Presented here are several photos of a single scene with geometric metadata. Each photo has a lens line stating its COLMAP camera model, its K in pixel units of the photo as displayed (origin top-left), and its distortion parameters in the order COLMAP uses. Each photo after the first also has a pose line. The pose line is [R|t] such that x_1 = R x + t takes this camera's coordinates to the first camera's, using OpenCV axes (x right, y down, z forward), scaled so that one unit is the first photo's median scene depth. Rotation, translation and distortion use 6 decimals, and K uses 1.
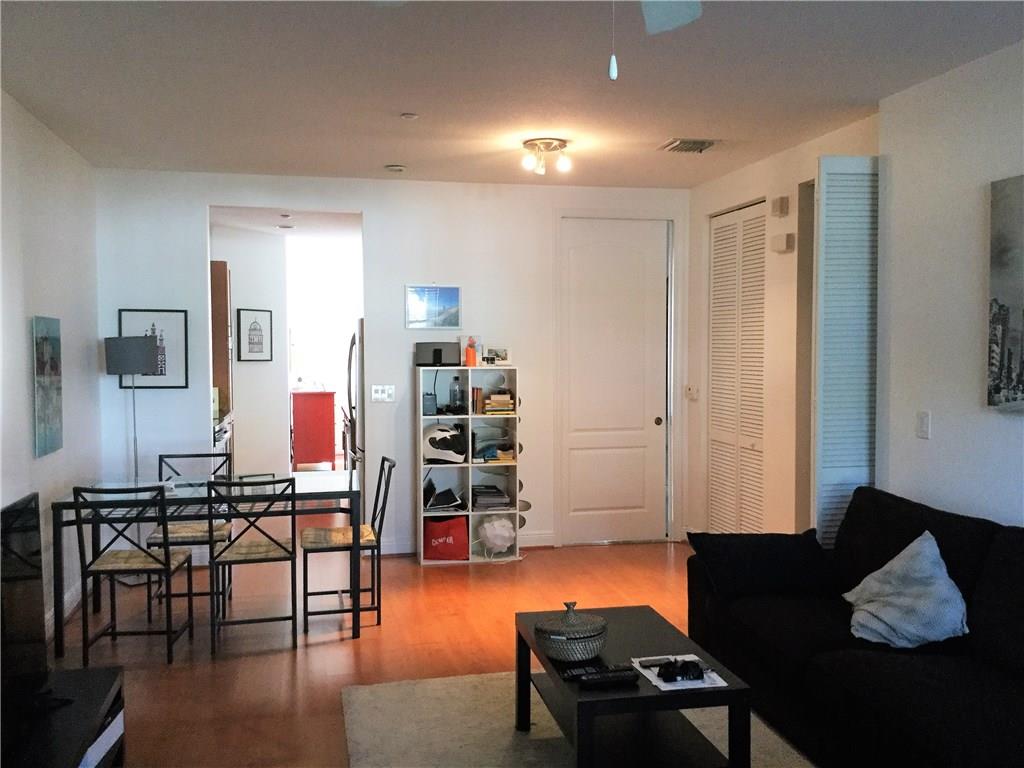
lens RADIAL K [[930.7, 0, 512.0], [0, 930.7, 384.0], [0, 0, 1]] dist [0.139522, -0.260644]
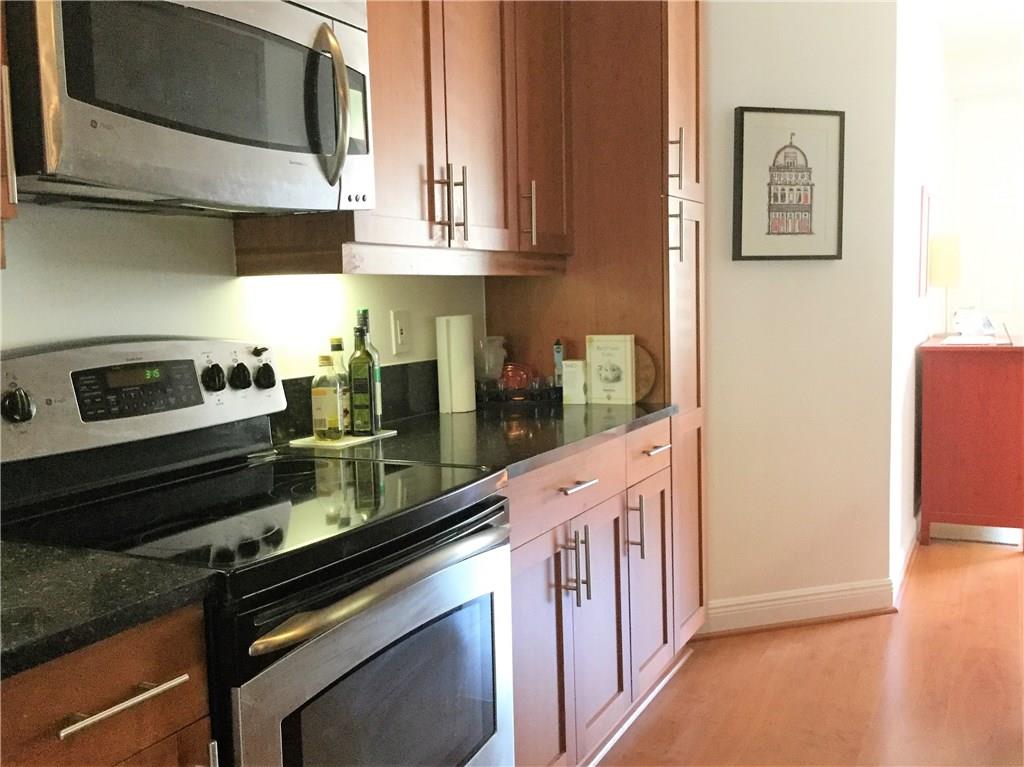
lens RADIAL K [[930.7, 0, 512.0], [0, 930.7, 383.5], [0, 0, 1]] dist [0.139522, -0.260644]
pose [[0.765917, 0.043619, -0.641459, -0.123581], [-0.005756, 0.998121, 0.060999, 0.001224], [0.642914, -0.043027, 0.764729, 0.660359]]
